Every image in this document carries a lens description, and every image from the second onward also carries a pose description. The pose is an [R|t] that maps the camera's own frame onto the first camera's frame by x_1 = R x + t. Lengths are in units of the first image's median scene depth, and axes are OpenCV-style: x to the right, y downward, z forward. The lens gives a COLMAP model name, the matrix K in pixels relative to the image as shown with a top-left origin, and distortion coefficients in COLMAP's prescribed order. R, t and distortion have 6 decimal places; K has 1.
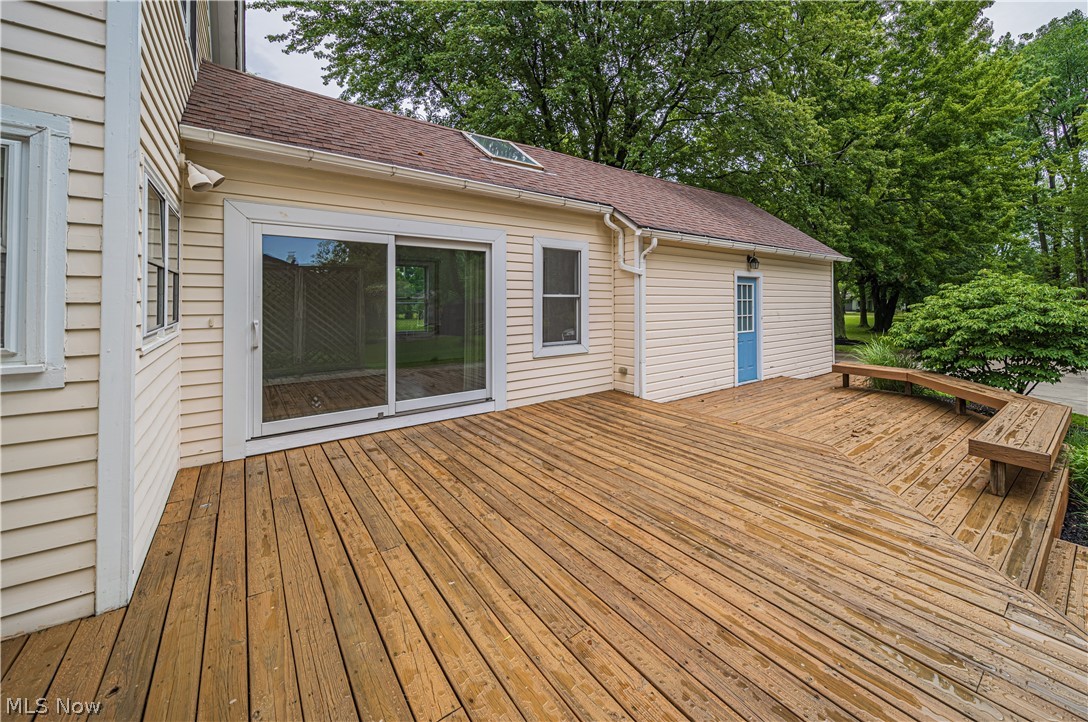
lens RADIAL K [[430.0, 0, 604.5], [0, 430.0, 297.6], [0, 0, 1]] dist [-0.000234, 0.000022]
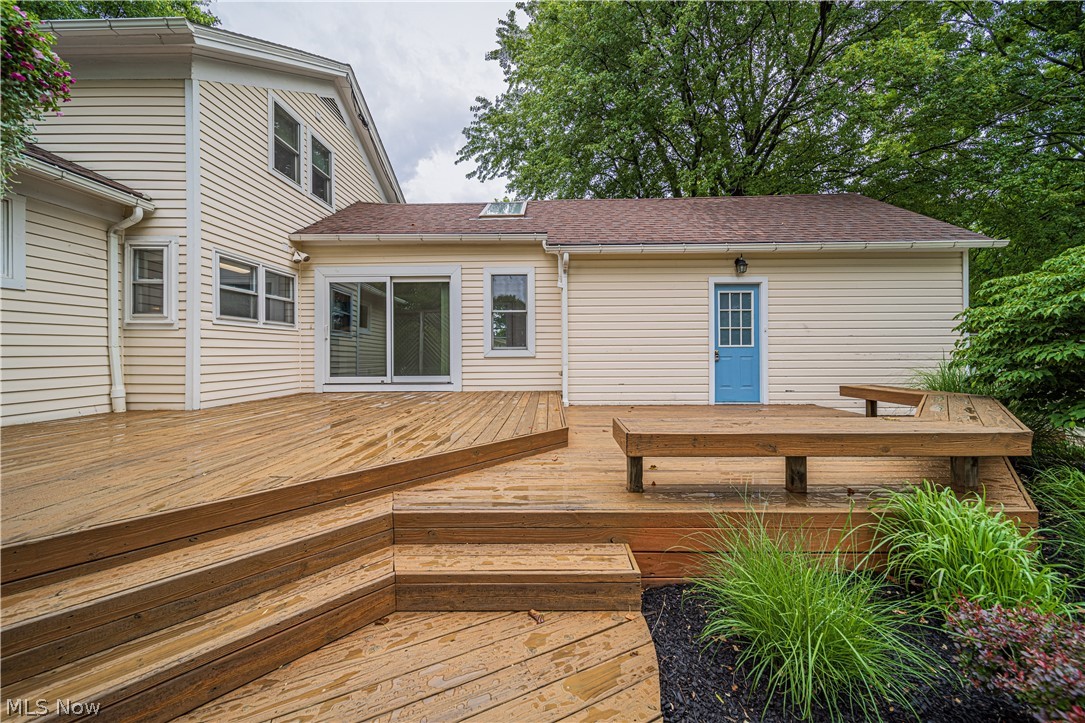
lens RADIAL K [[377.0, 0, 545.5], [0, 377.0, 352.4], [0, 0, 1]] dist [0.000089, -0.000007]
pose [[0.756770, -0.004769, -0.653664, 0.698991], [0.007611, 0.999970, 0.001517, 0.115293], [0.653637, -0.006123, 0.756784, 0.210922]]
